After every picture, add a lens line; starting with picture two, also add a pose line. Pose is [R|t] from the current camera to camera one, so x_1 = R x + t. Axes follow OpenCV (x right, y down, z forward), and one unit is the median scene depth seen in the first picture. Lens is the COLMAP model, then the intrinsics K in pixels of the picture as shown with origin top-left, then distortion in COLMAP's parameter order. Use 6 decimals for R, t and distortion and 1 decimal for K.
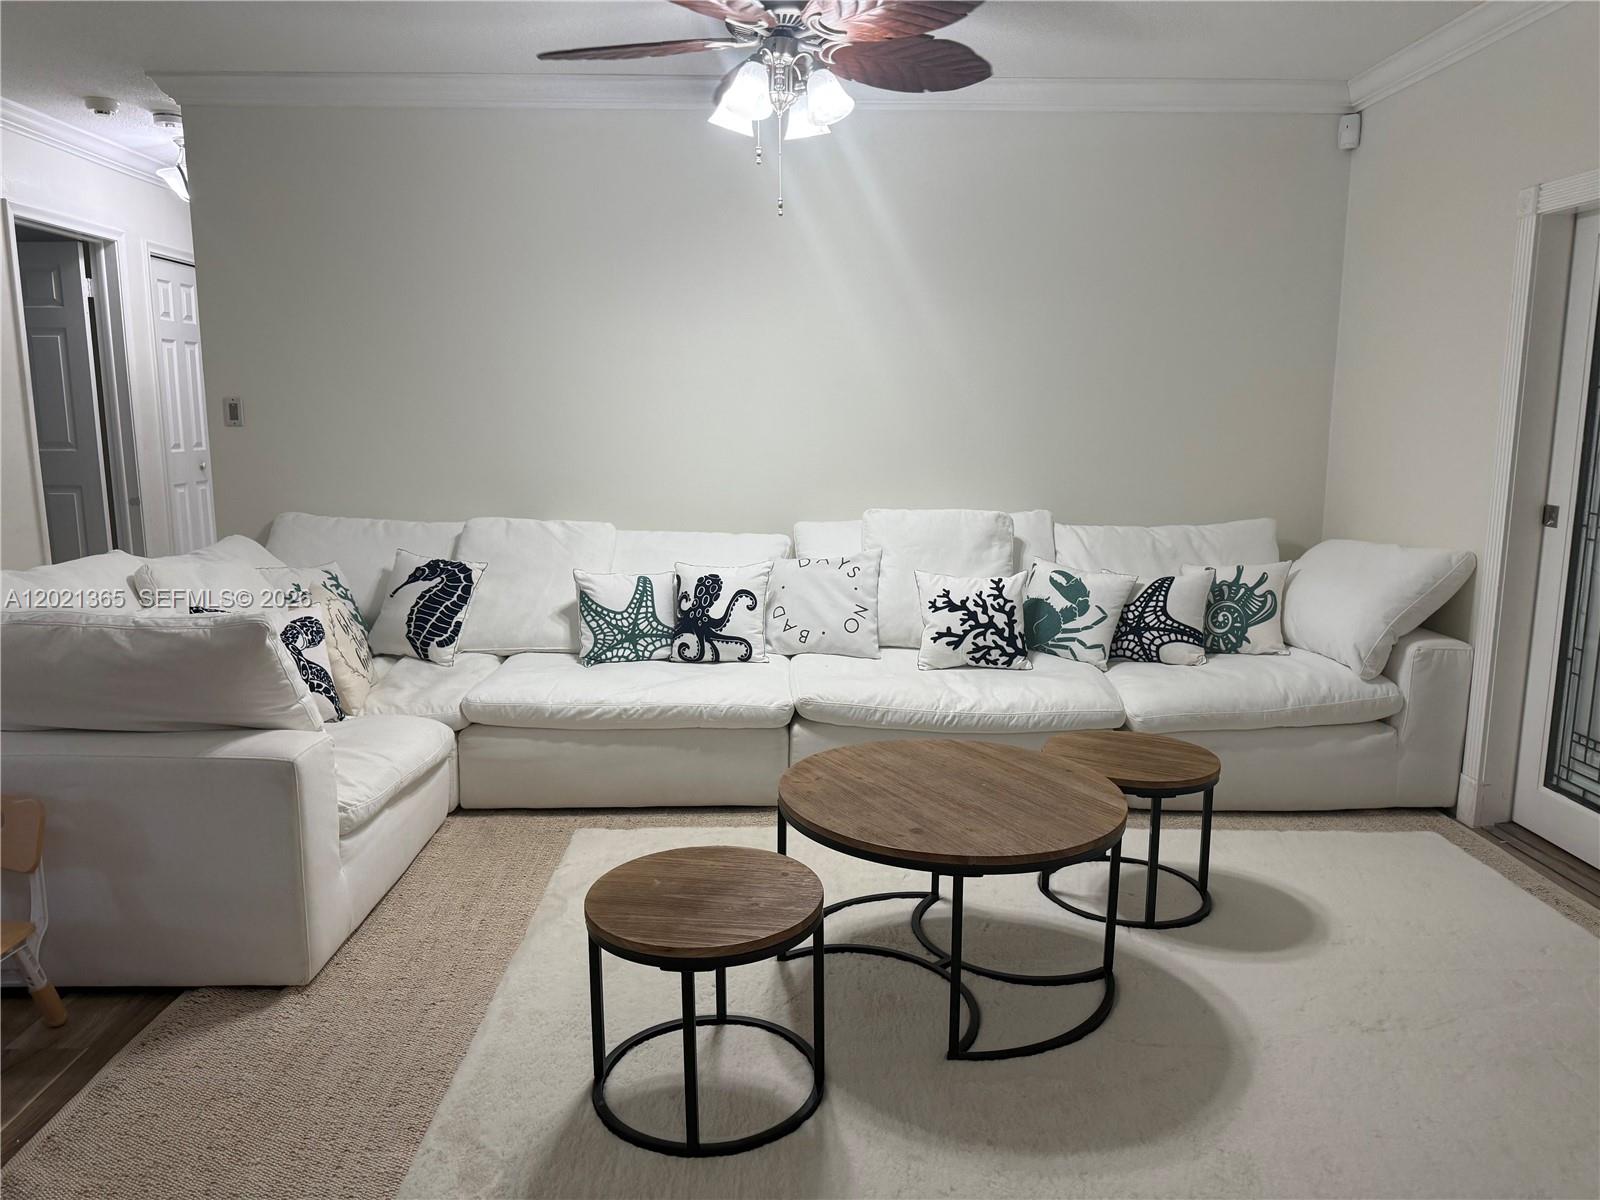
lens RADIAL K [[1158.1, 0, 775.8], [0, 1158.1, 574.1], [0, 0, 1]] dist [0.034967, -0.039526]
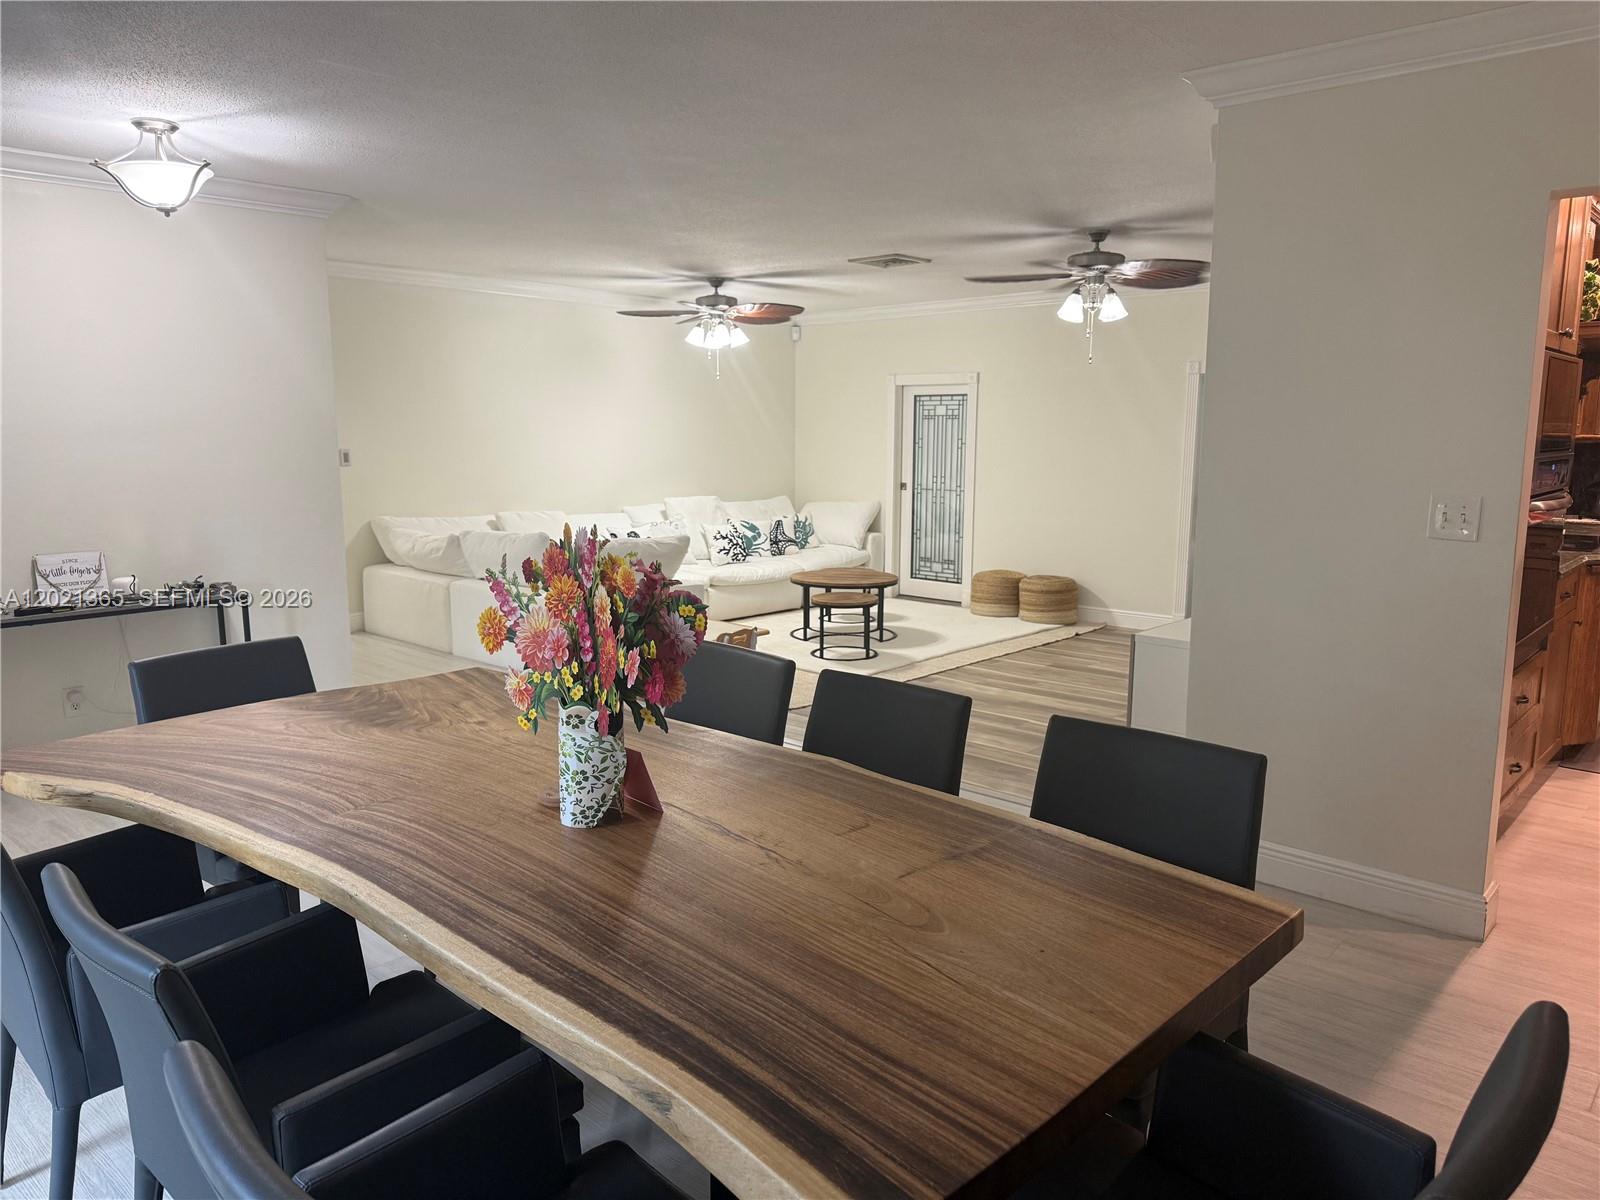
lens RADIAL K [[1158.1, 0, 798.0], [0, 1158.1, 598.8], [0, 0, 1]] dist [0.034967, -0.039526]
pose [[0.667170, -0.109064, 0.736878, -1.514085], [0.102148, 0.993274, 0.054528, 0.040036], [-0.737868, 0.038892, 0.673823, -0.679773]]
